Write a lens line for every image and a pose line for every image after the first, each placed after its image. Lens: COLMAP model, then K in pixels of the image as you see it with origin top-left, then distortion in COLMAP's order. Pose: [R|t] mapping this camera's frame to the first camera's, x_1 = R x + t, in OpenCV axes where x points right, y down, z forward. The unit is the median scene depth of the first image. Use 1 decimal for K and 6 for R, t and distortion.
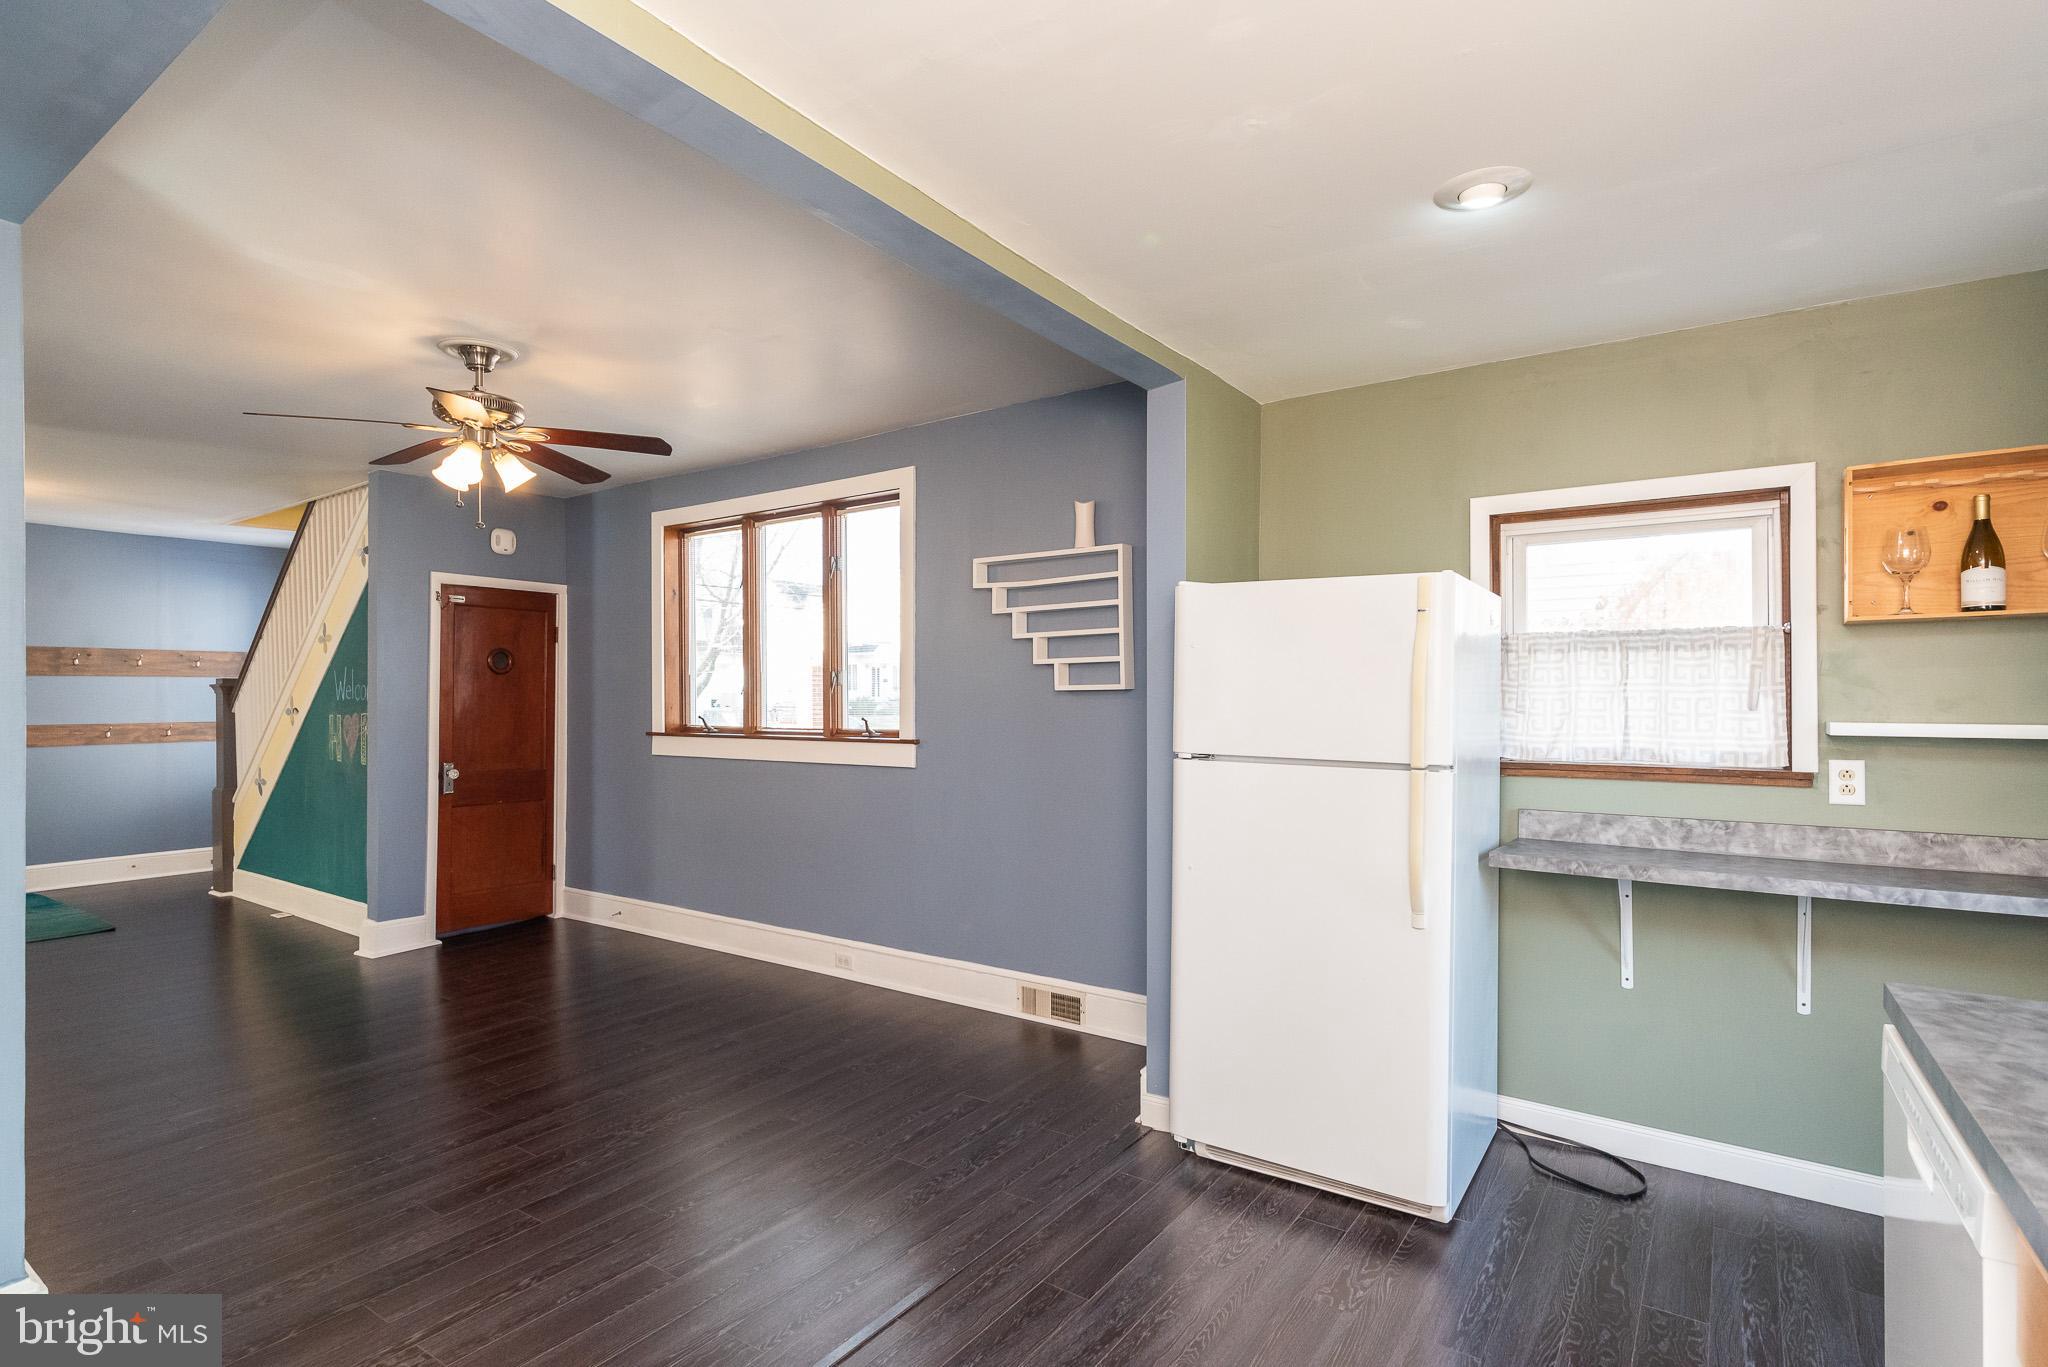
lens RADIAL K [[1003.4, 0, 1027.6], [0, 1003.4, 701.3], [0, 0, 1]] dist [0.003126, 0.000493]
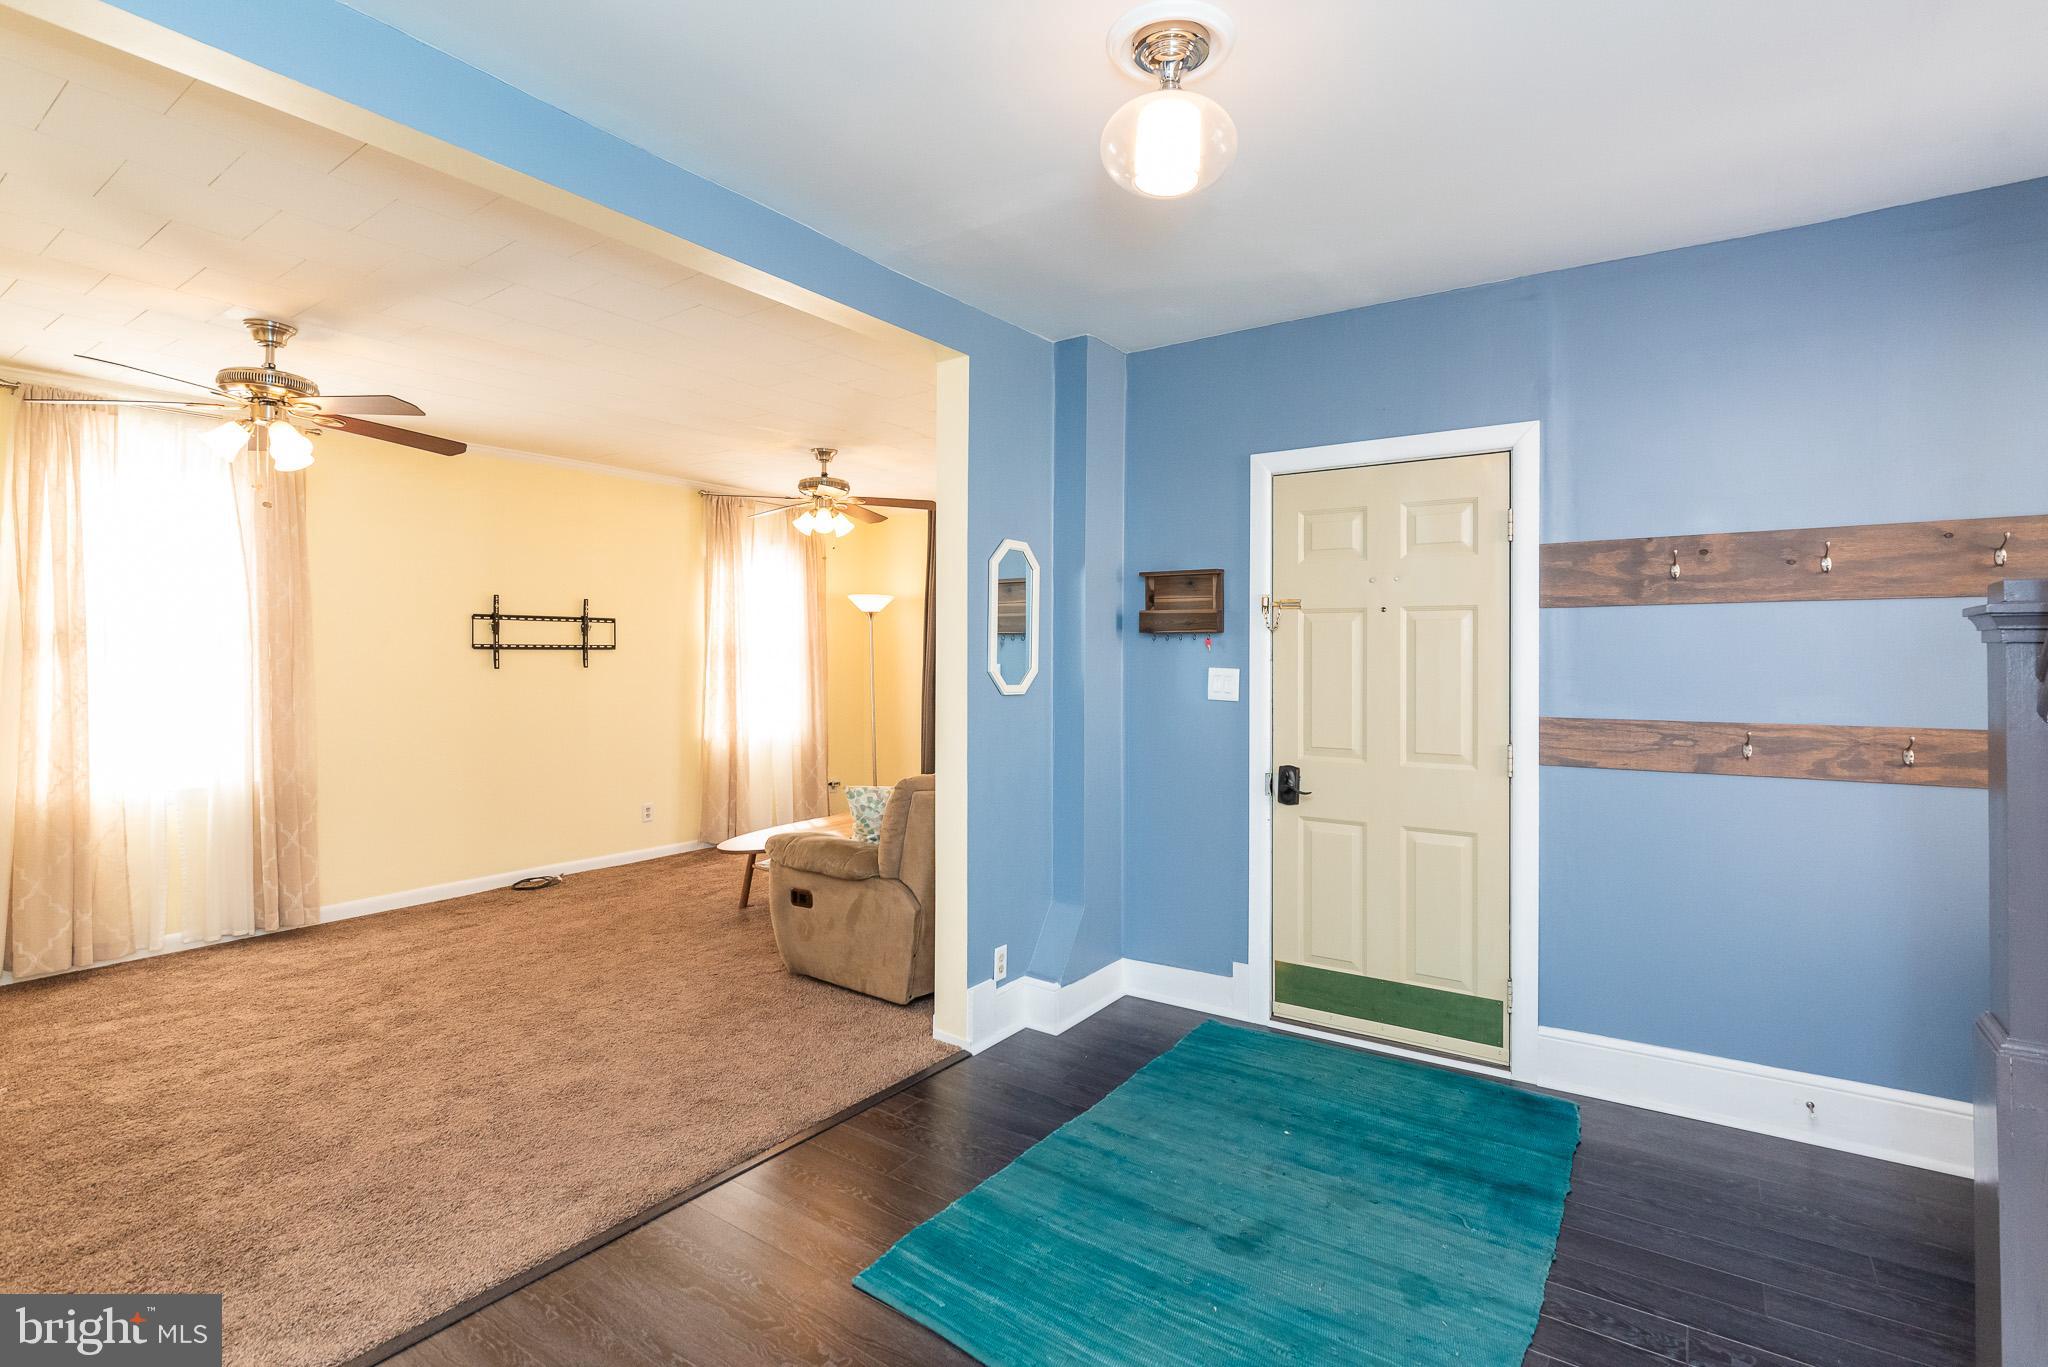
lens RADIAL K [[962.7, 0, 974.4], [0, 962.7, 642.9], [0, 0, 1]] dist [0.000019, -0.000091]
pose [[-0.062669, -0.010435, -0.997980, -1.305943], [-0.001597, 0.999945, -0.010355, -0.012079], [0.998033, 0.000945, -0.062683, 1.820249]]
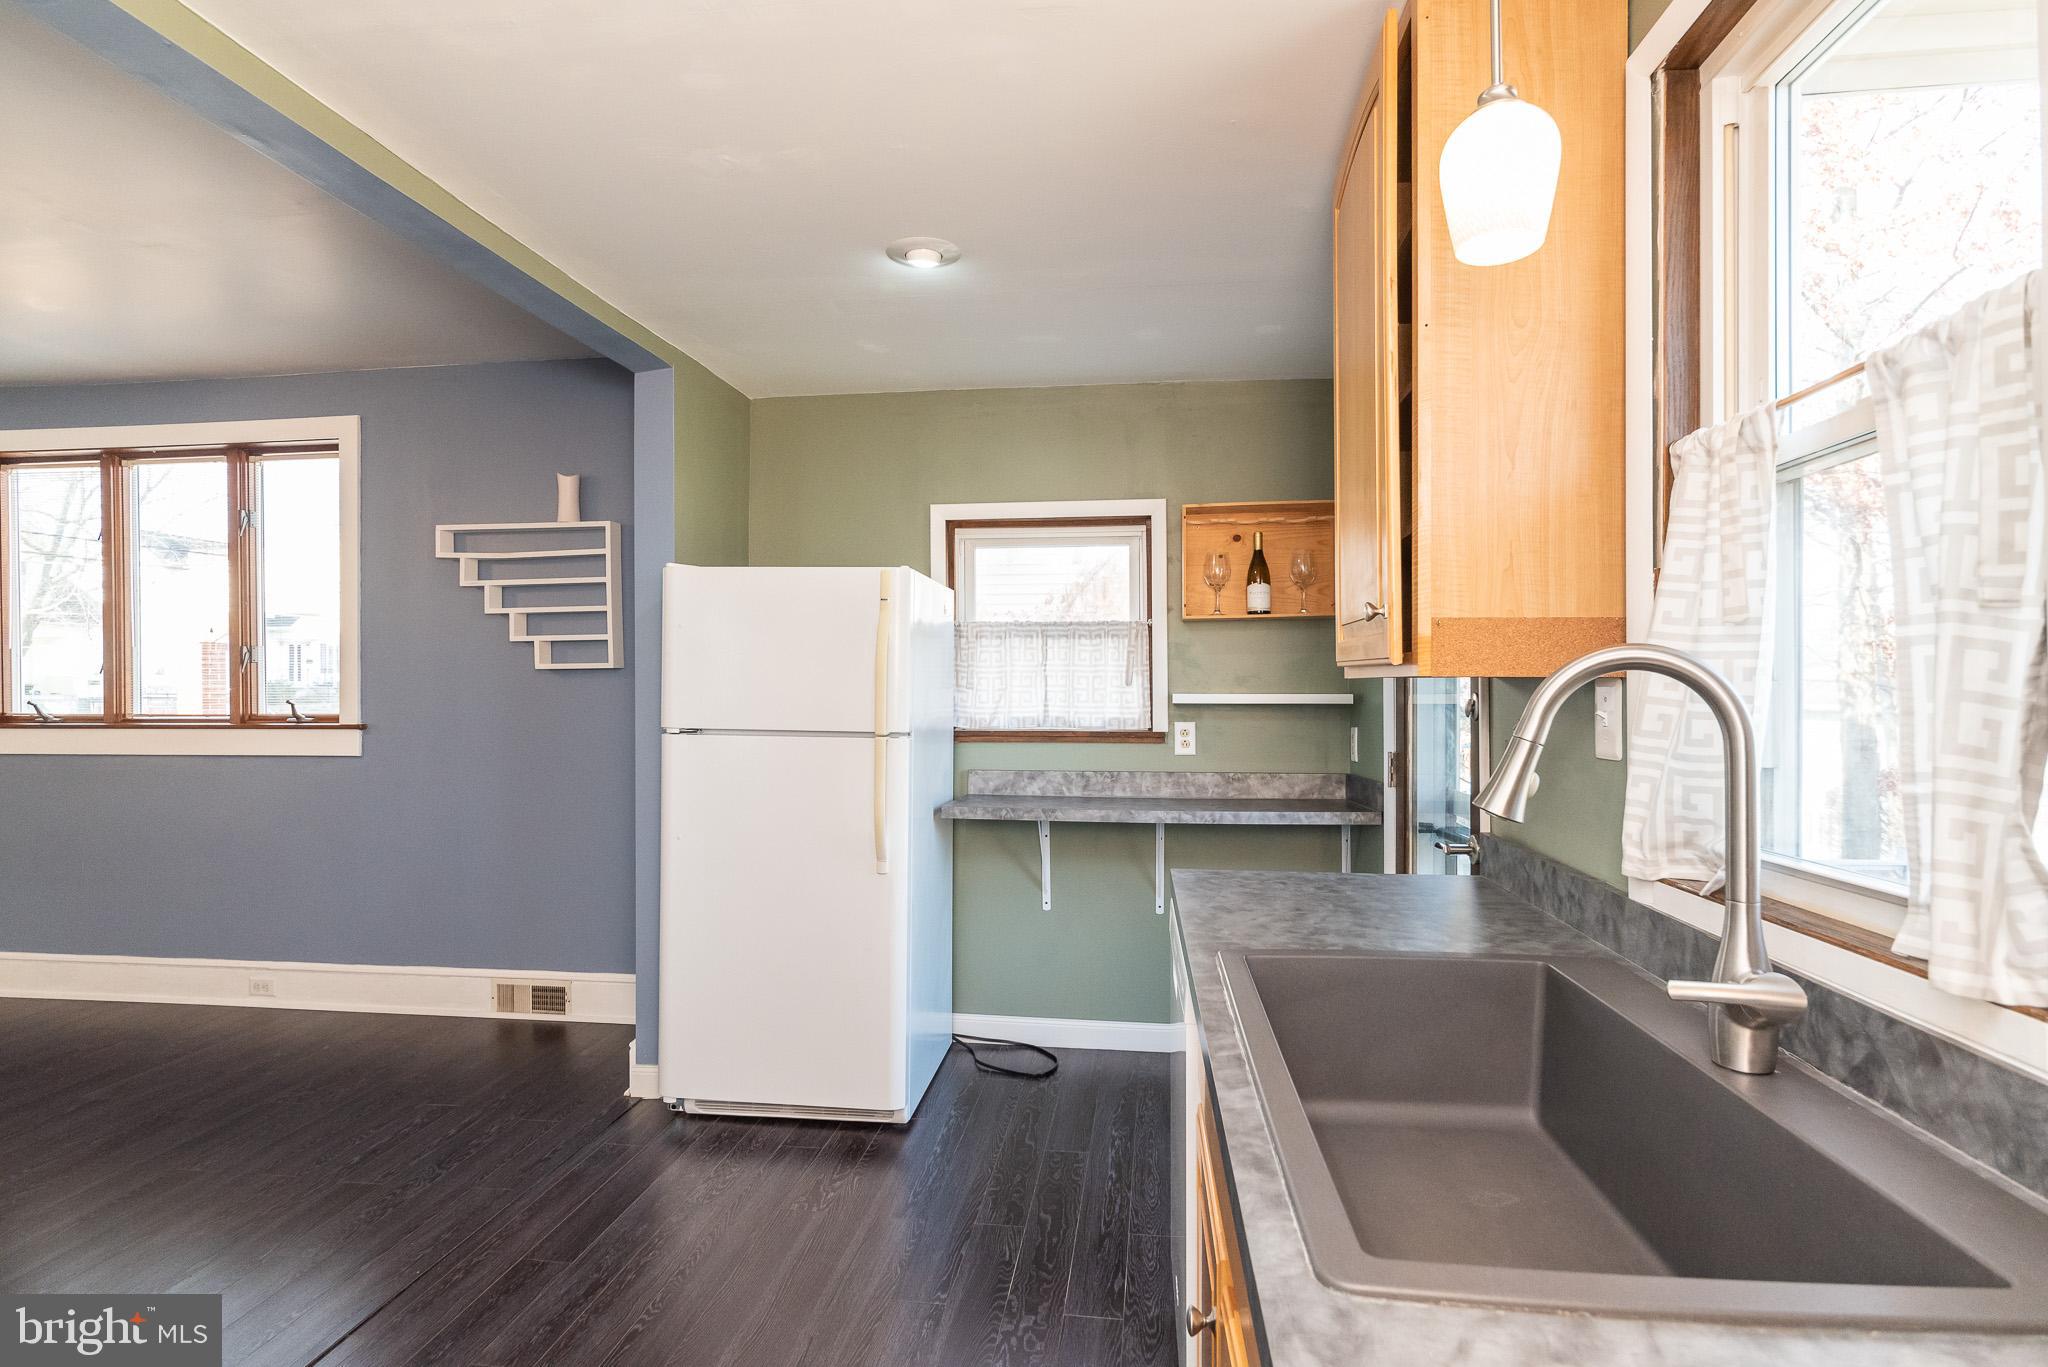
lens RADIAL K [[1010.6, 0, 1019.9], [0, 1010.6, 687.4], [0, 0, 1]] dist [0.000719, 0.000358]
pose [[0.890471, -0.003238, 0.455029, 0.000609], [0.002360, 0.999994, 0.002496, 0.007241], [-0.455034, -0.001148, 0.890473, -0.094494]]
